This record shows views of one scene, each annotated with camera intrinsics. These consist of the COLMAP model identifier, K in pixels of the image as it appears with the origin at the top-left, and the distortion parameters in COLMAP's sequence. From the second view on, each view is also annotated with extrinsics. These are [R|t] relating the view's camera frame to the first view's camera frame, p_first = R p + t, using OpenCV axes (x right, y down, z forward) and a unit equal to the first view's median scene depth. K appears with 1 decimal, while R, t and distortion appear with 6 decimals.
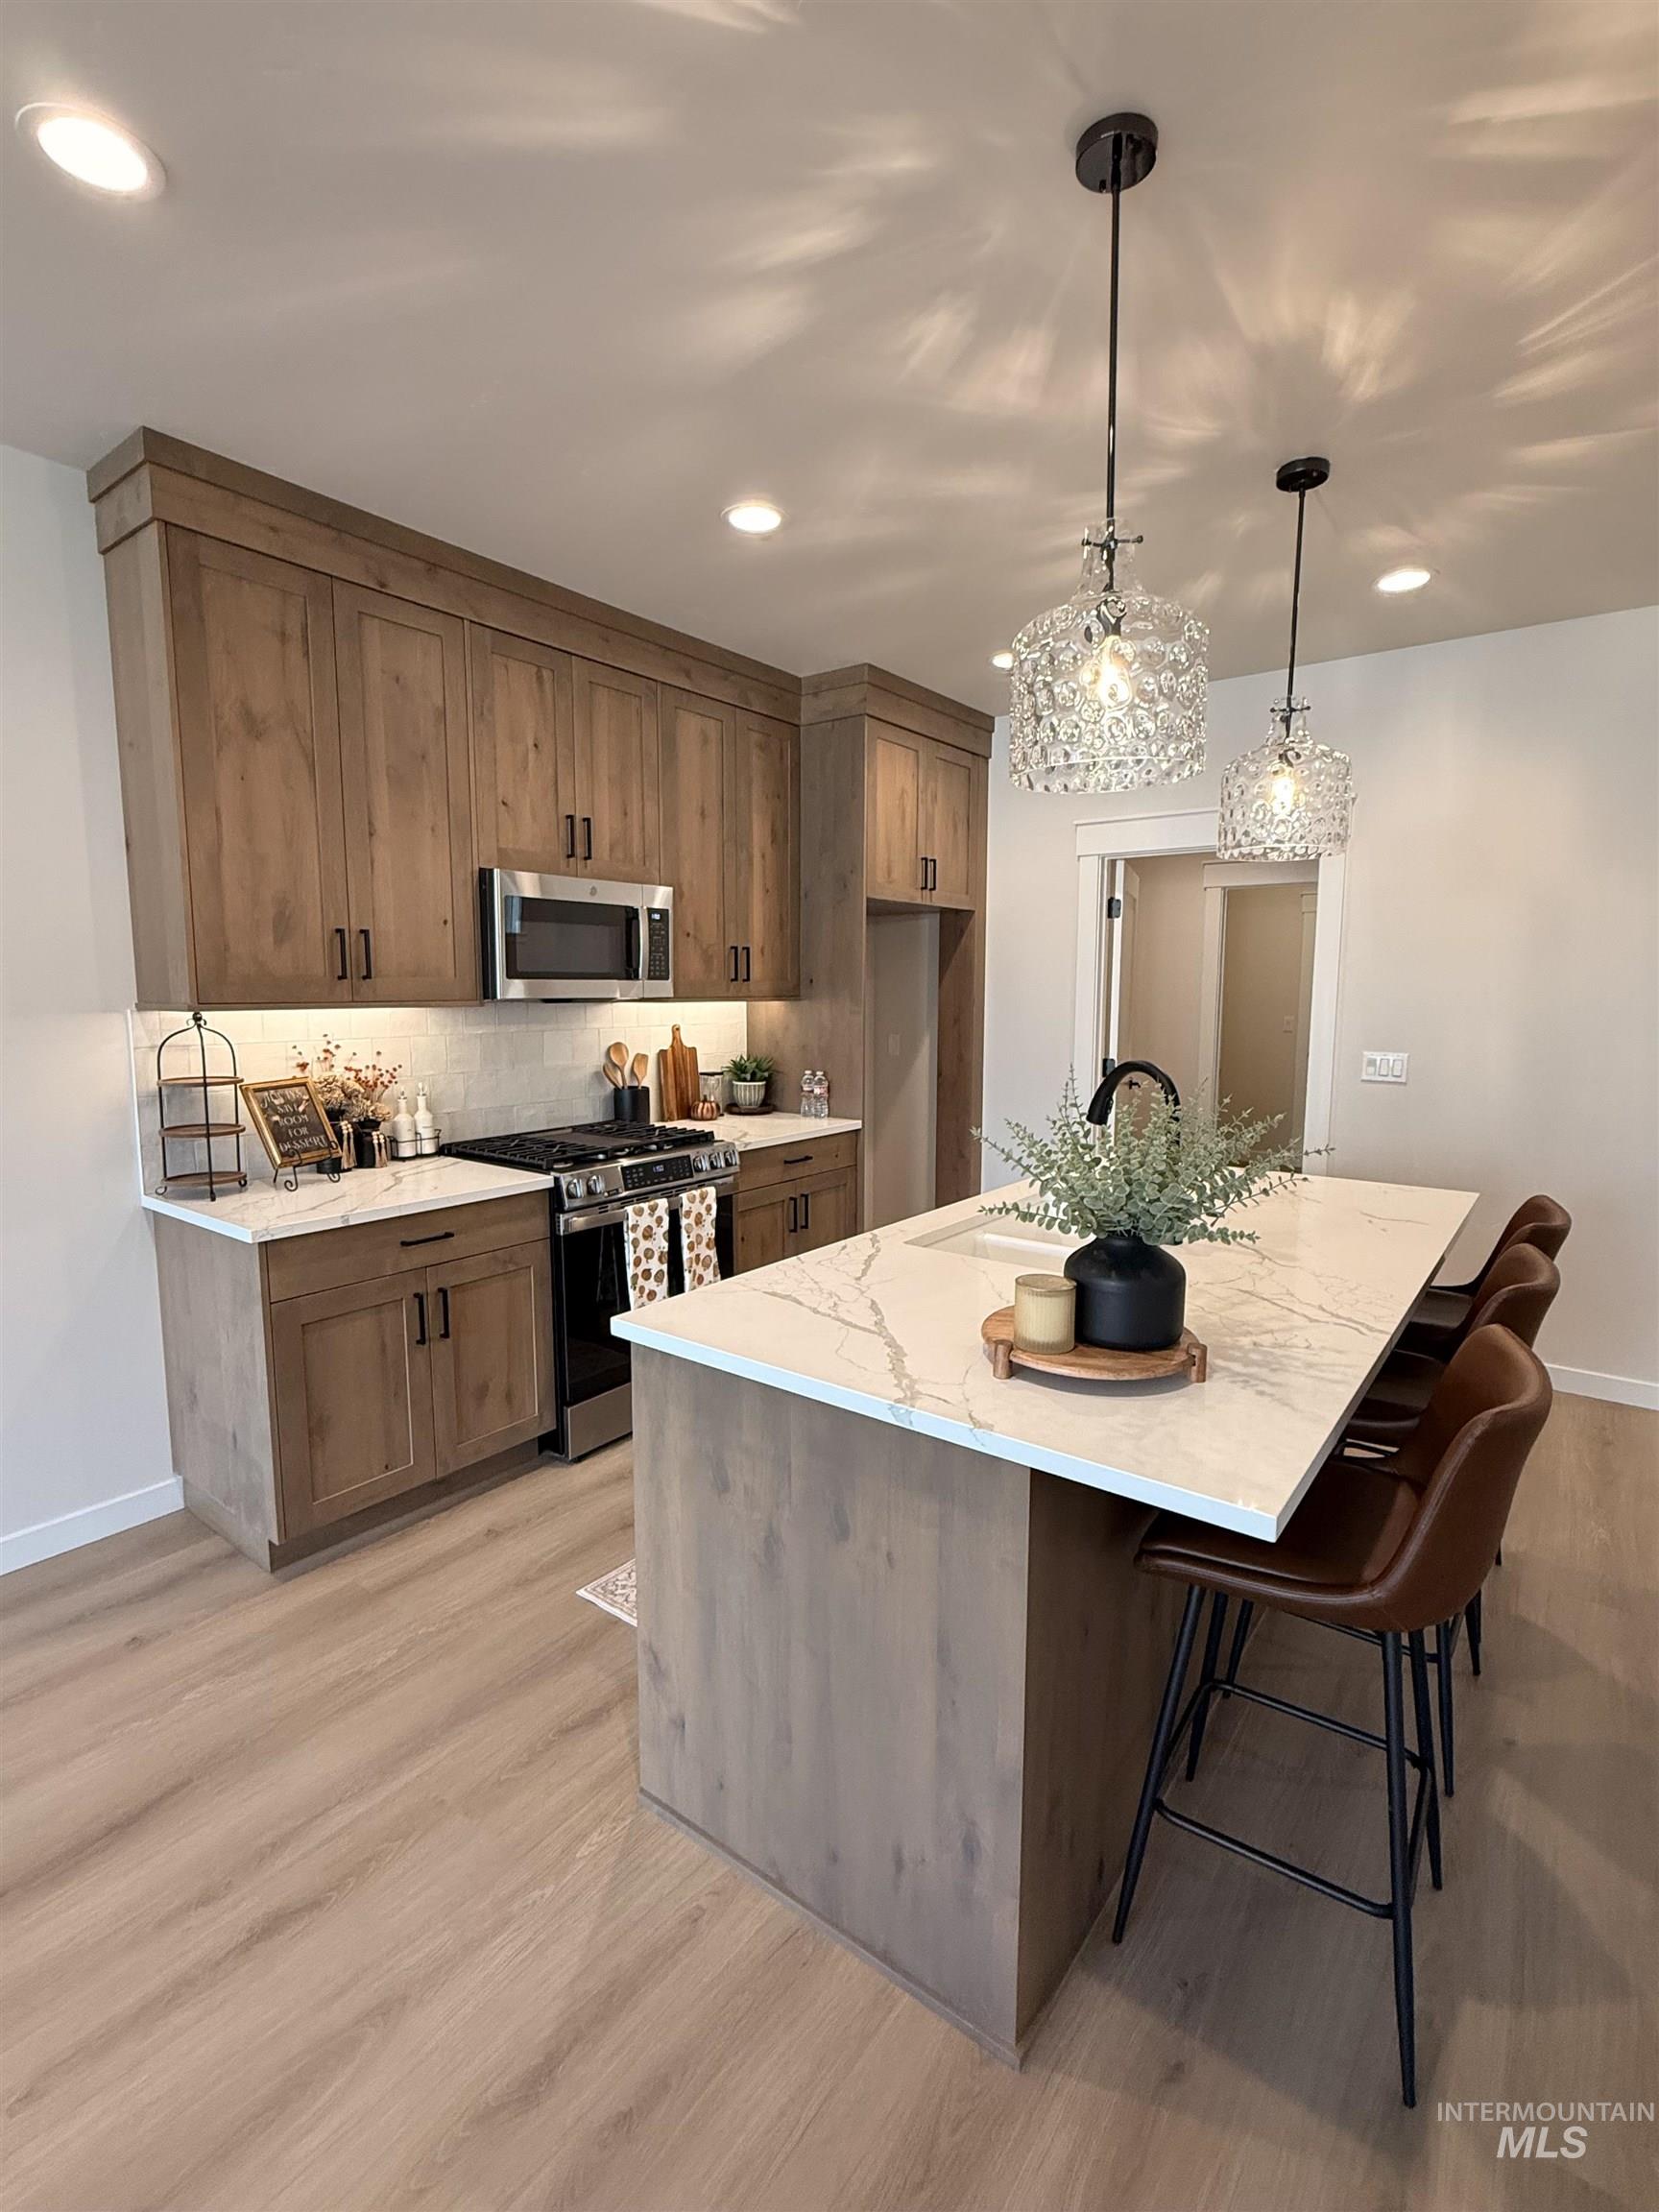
lens RADIAL K [[1024.9, 0, 829.5], [0, 1024.9, 1106.0], [0, 0, 1]] dist [-0.014700, -0.000201]
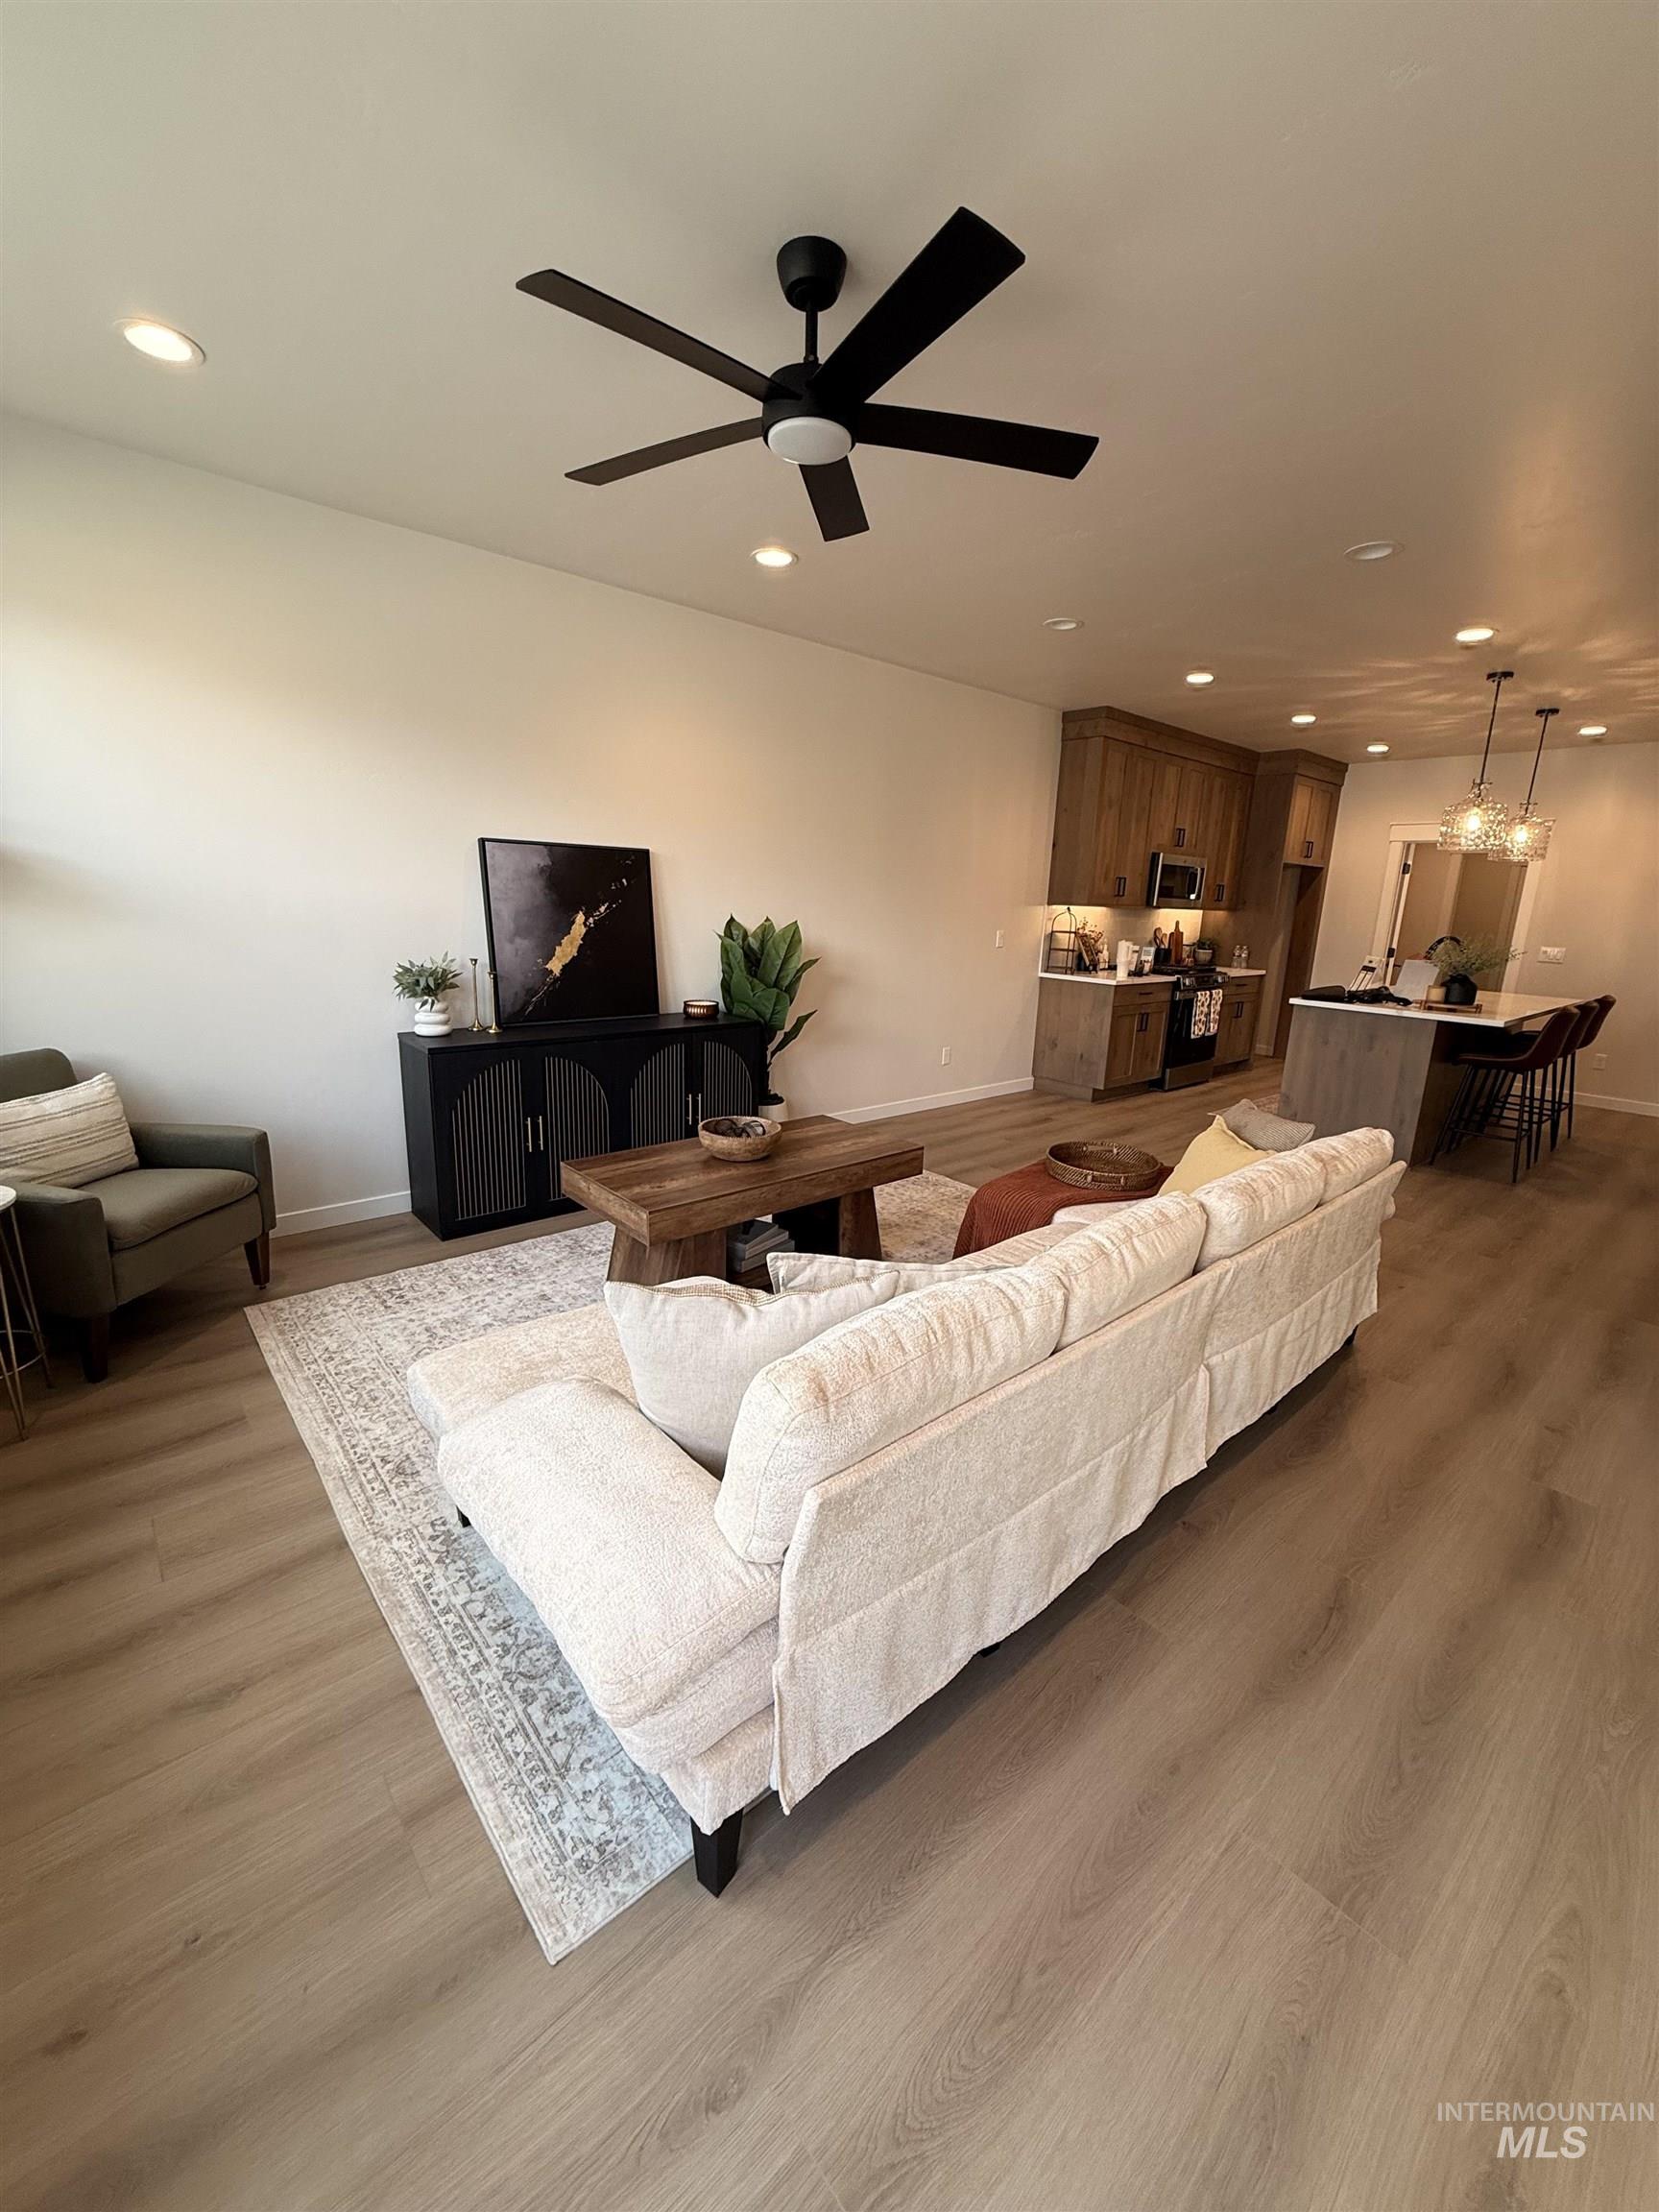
lens RADIAL K [[886.1, 0, 829.5], [0, 886.1, 1106.0], [0, 0, 1]] dist [0.000355, 0.000141]
pose [[0.980827, 0.076607, -0.179190, -0.635737], [-0.055693, 0.991335, 0.118971, 0.158086], [0.186751, -0.106711, 0.976595, -1.244079]]
